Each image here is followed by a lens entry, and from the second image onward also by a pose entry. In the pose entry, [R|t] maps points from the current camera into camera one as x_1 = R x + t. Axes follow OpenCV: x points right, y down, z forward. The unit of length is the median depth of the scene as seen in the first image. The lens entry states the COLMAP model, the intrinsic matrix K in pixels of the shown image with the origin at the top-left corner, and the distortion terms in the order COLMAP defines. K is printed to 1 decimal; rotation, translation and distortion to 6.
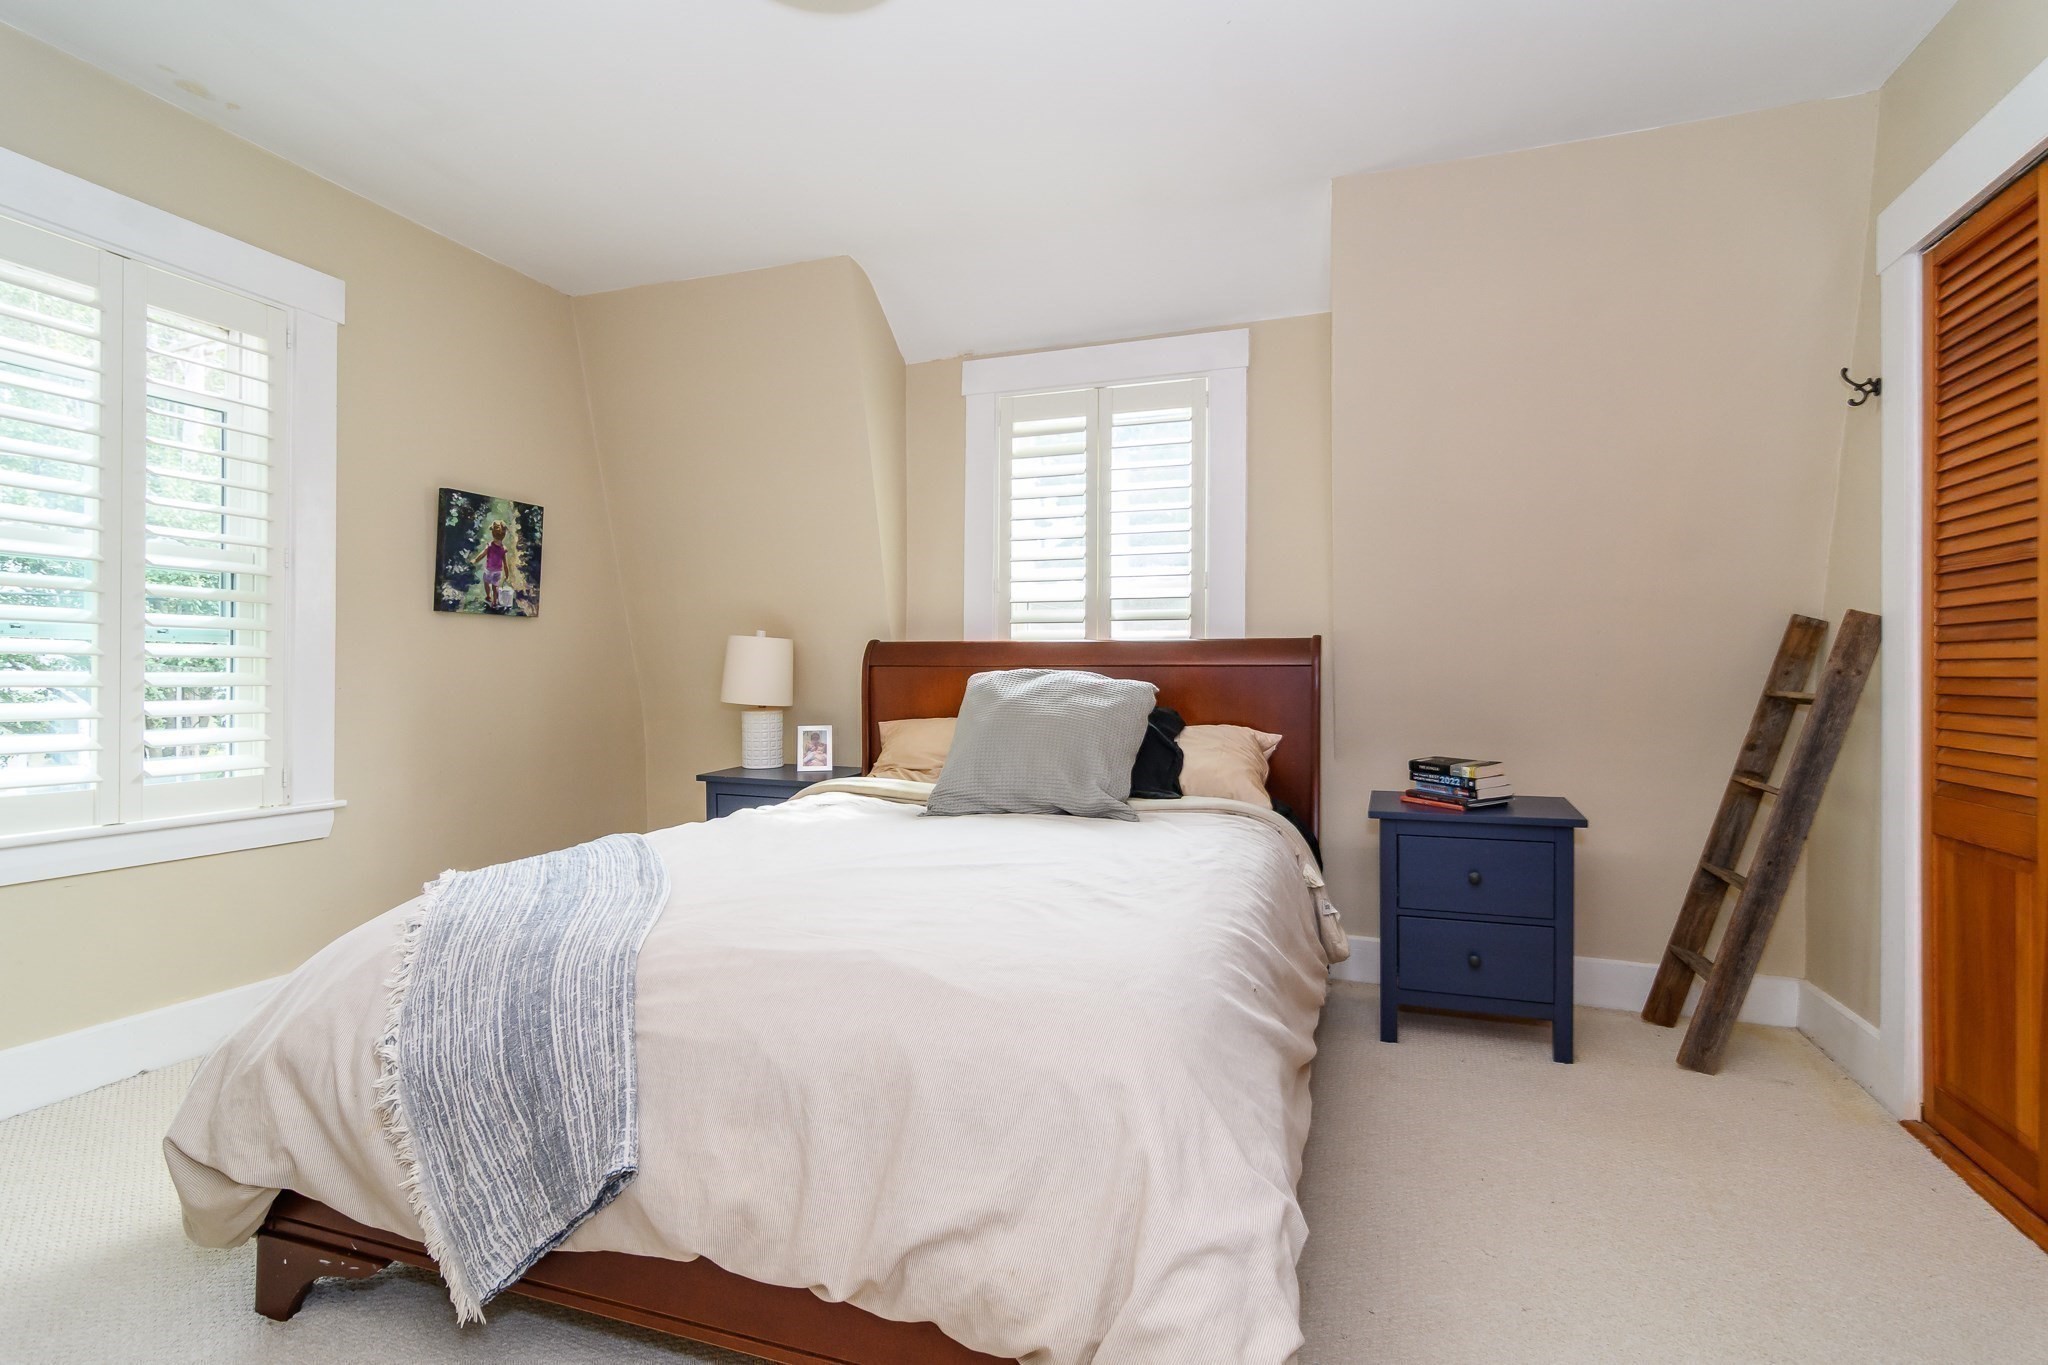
lens RADIAL K [[988.0, 0, 1018.5], [0, 988.0, 679.2], [0, 0, 1]] dist [-0.001720, -0.000592]
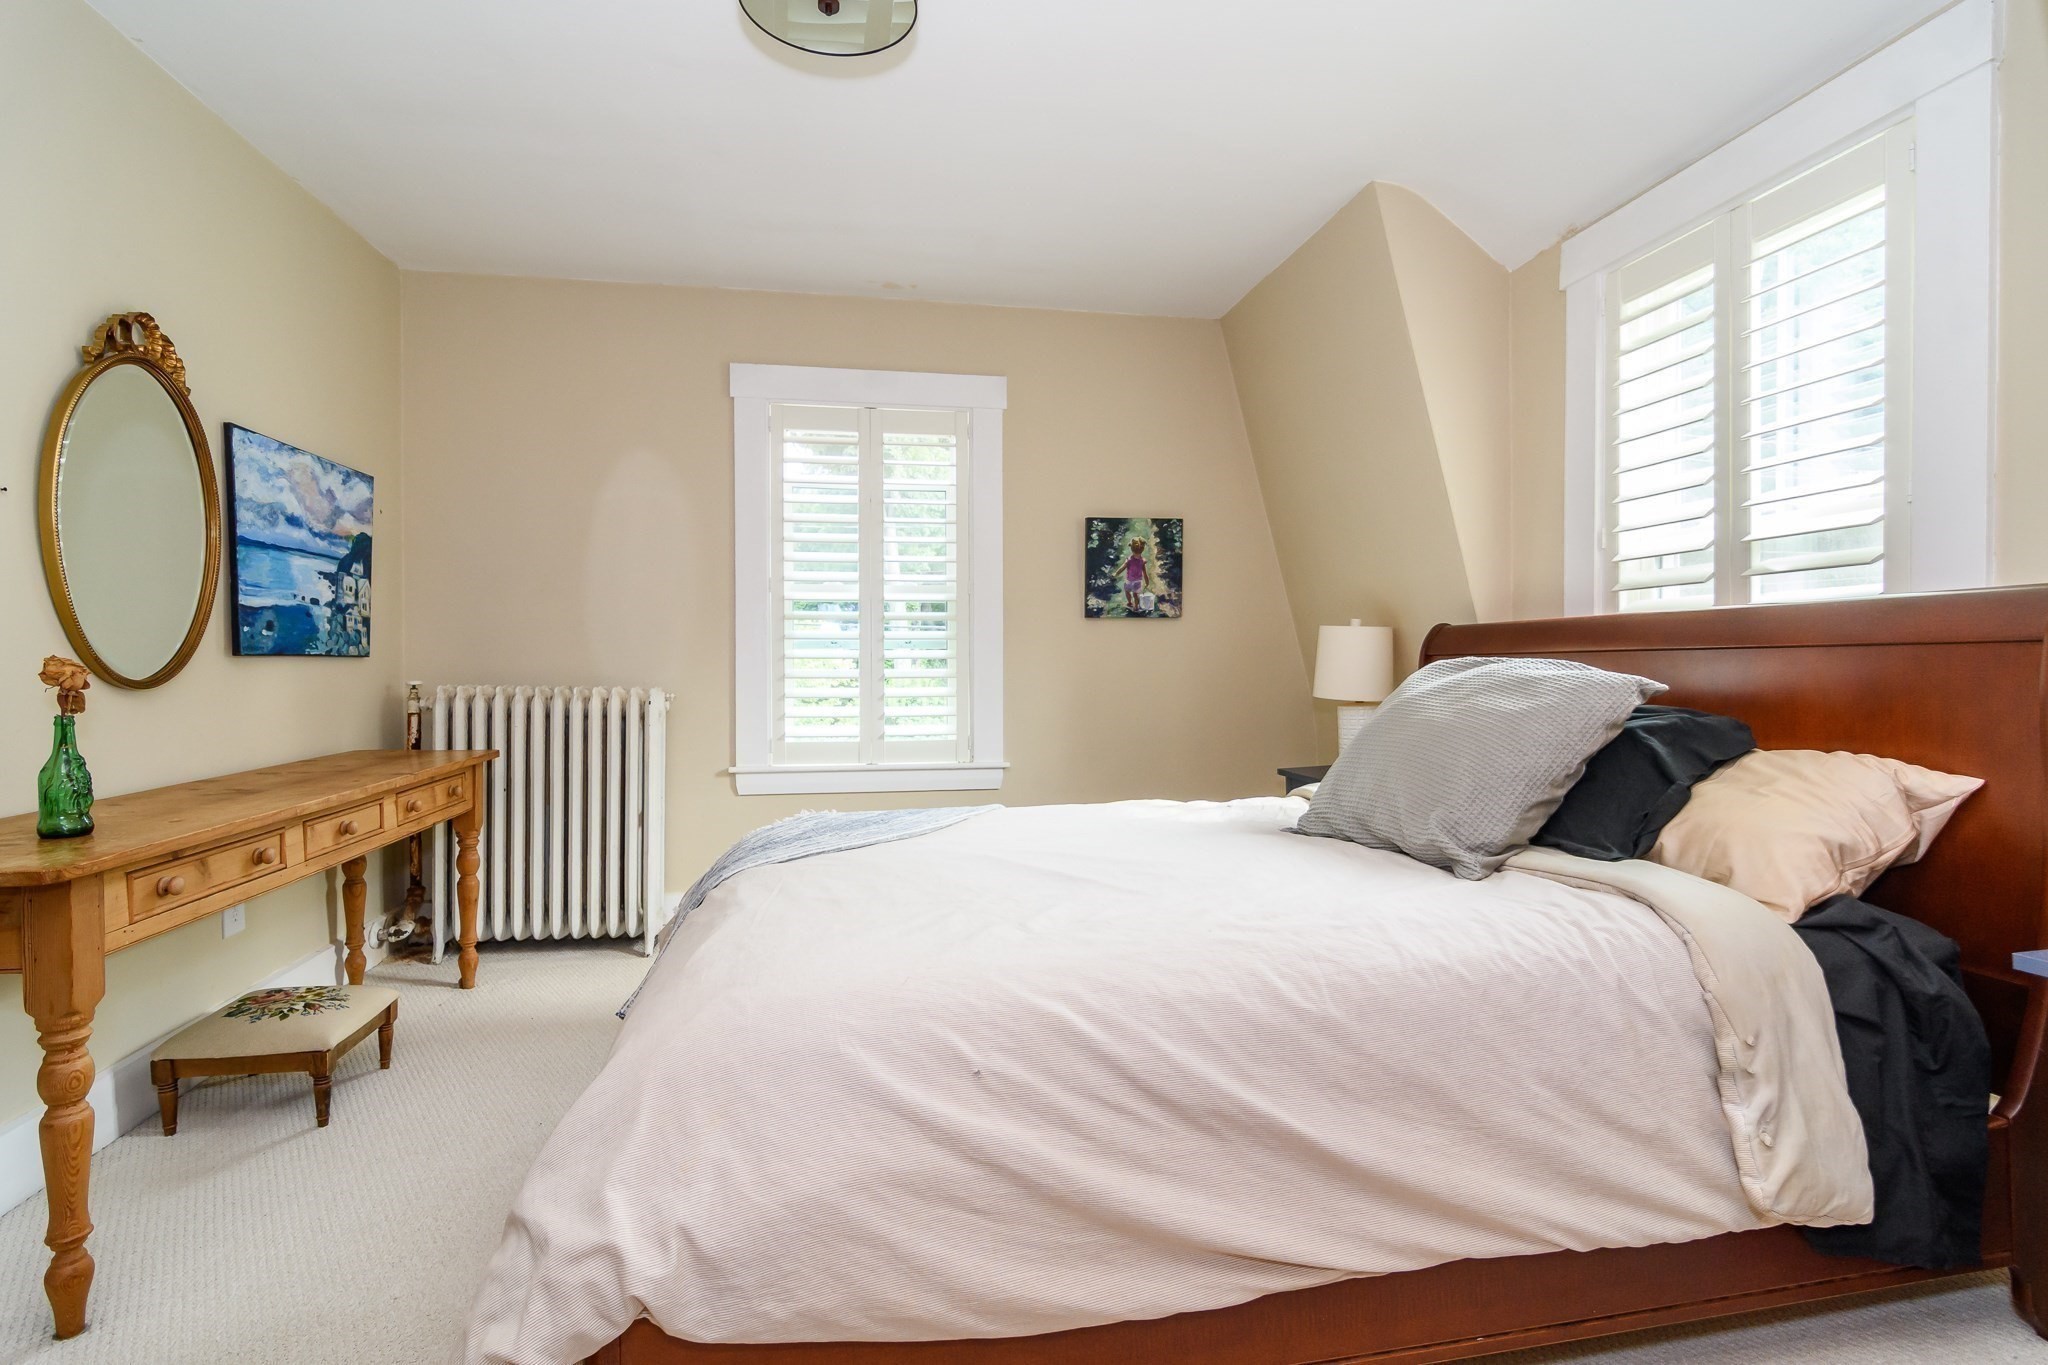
lens RADIAL K [[988.0, 0, 1016.9], [0, 988.0, 677.4], [0, 0, 1]] dist [-0.001720, -0.000592]
pose [[0.486183, 0.001093, -0.873856, 0.427066], [0.003281, 0.999990, 0.003077, 0.001484], [0.873851, -0.004363, 0.486175, 0.303690]]
